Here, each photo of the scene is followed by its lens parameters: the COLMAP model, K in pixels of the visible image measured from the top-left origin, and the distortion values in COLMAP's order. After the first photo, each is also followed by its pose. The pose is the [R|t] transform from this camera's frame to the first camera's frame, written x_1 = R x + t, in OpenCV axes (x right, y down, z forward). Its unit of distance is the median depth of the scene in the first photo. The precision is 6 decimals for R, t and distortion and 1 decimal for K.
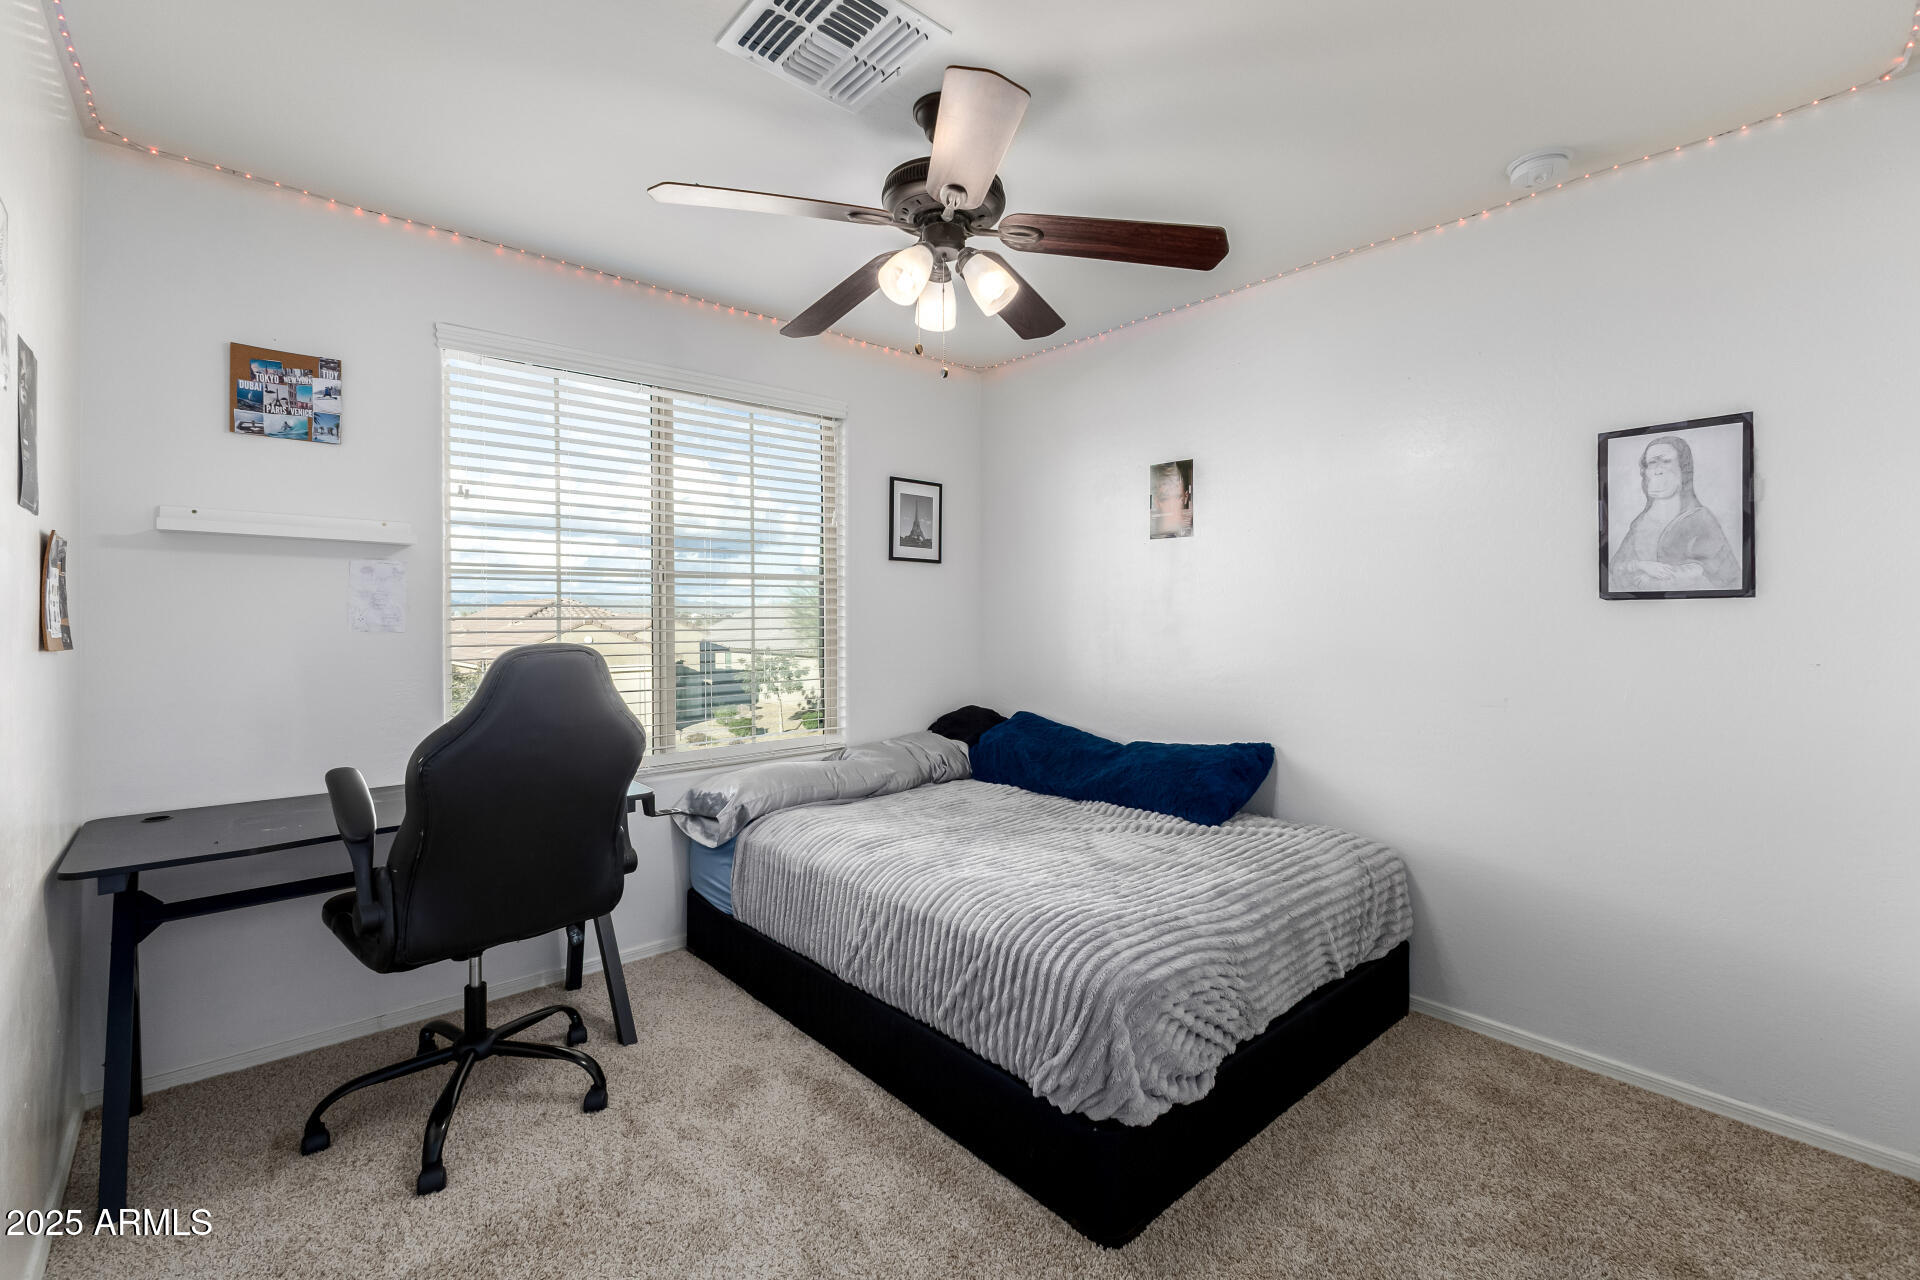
lens RADIAL K [[832.0, 0, 956.3], [0, 832.0, 624.1], [0, 0, 1]] dist [0.007225, -0.000832]
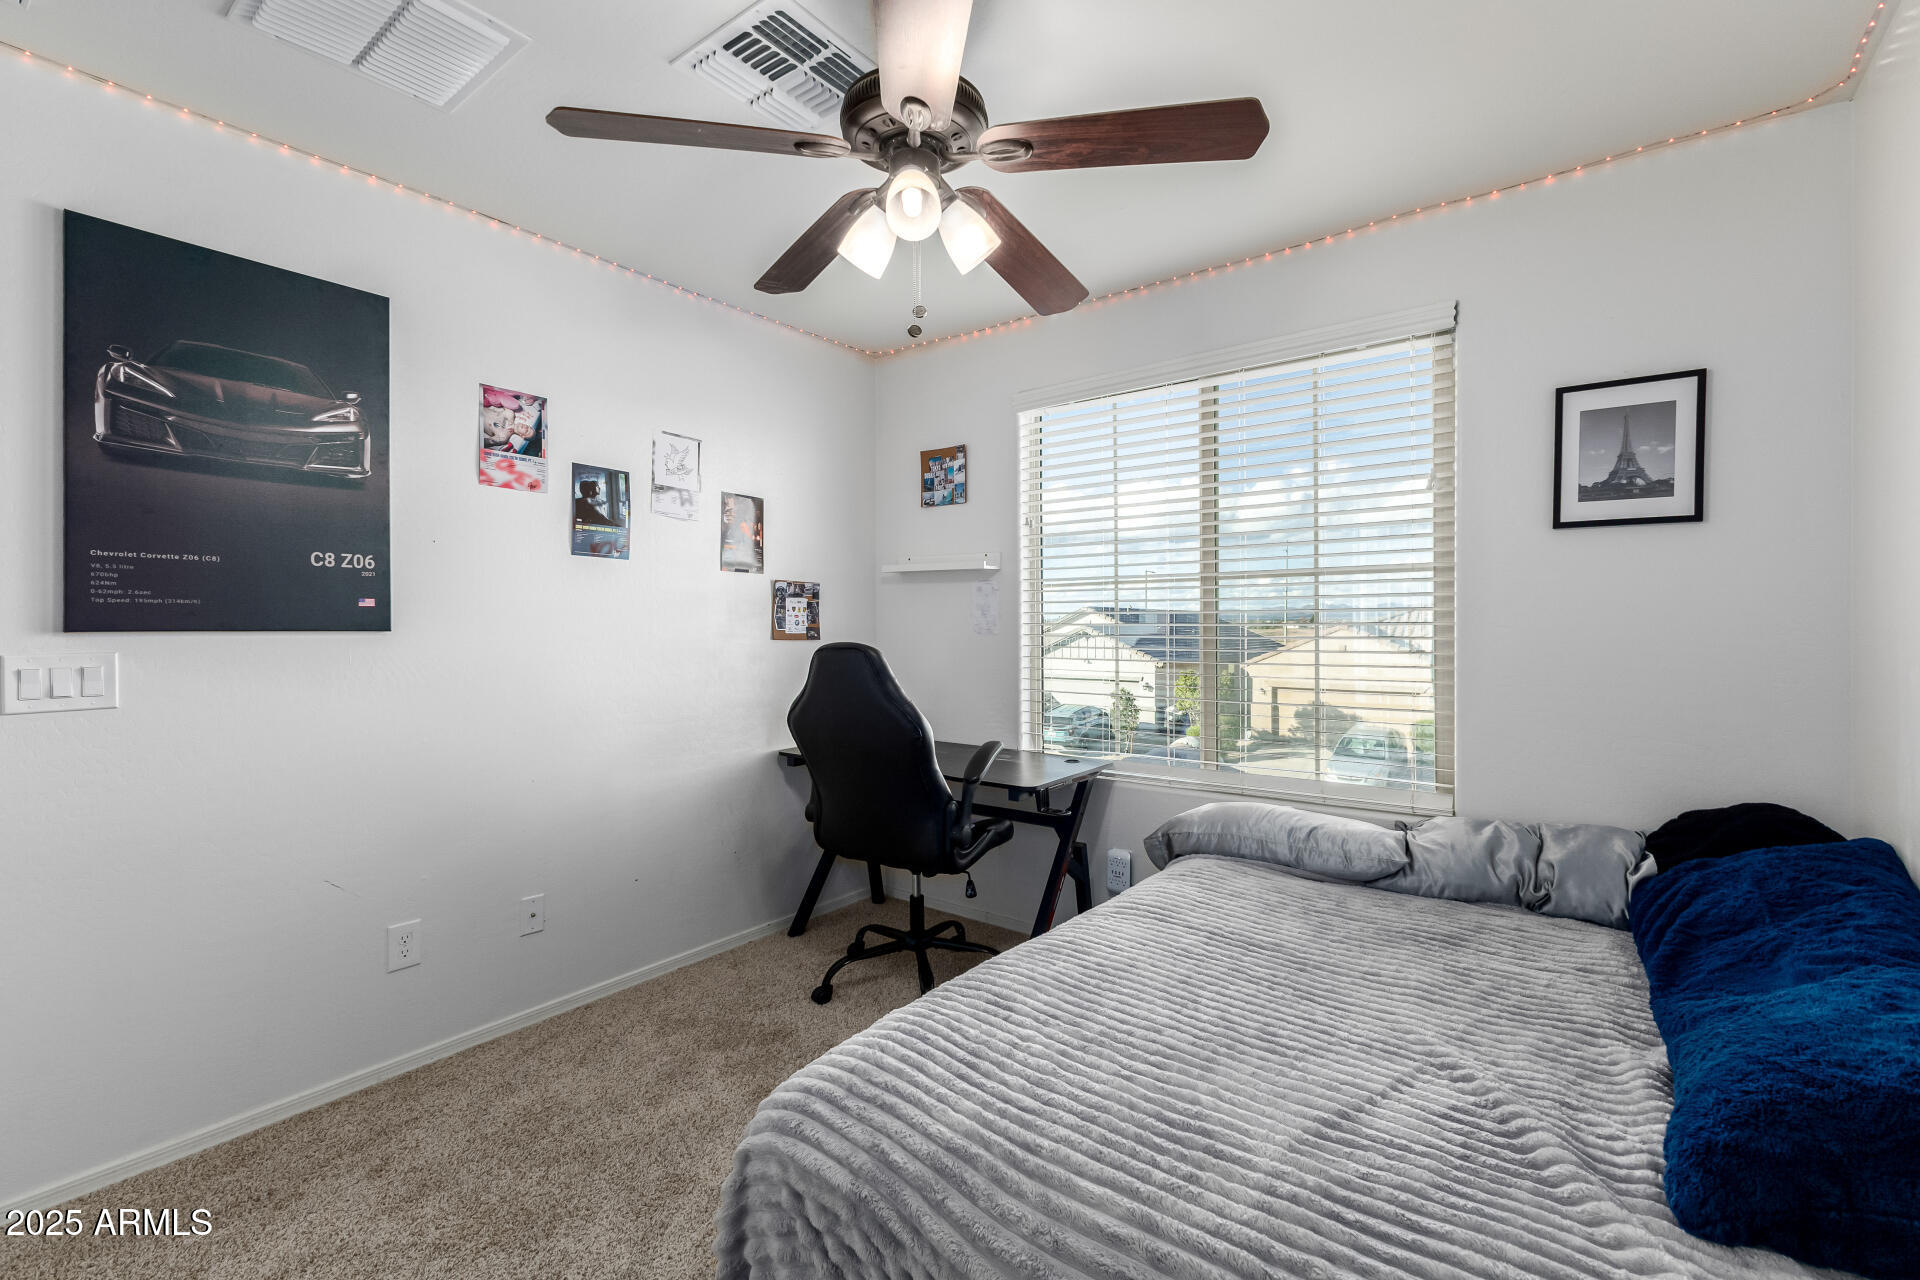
lens RADIAL K [[832.0, 0, 956.6], [0, 832.0, 636.3], [0, 0, 1]] dist [0.007225, -0.000832]
pose [[0.193245, 0.018367, -0.980979, 0.642036], [-0.005698, 0.999829, 0.017597, -0.010182], [0.981134, 0.002189, 0.193317, 0.680234]]
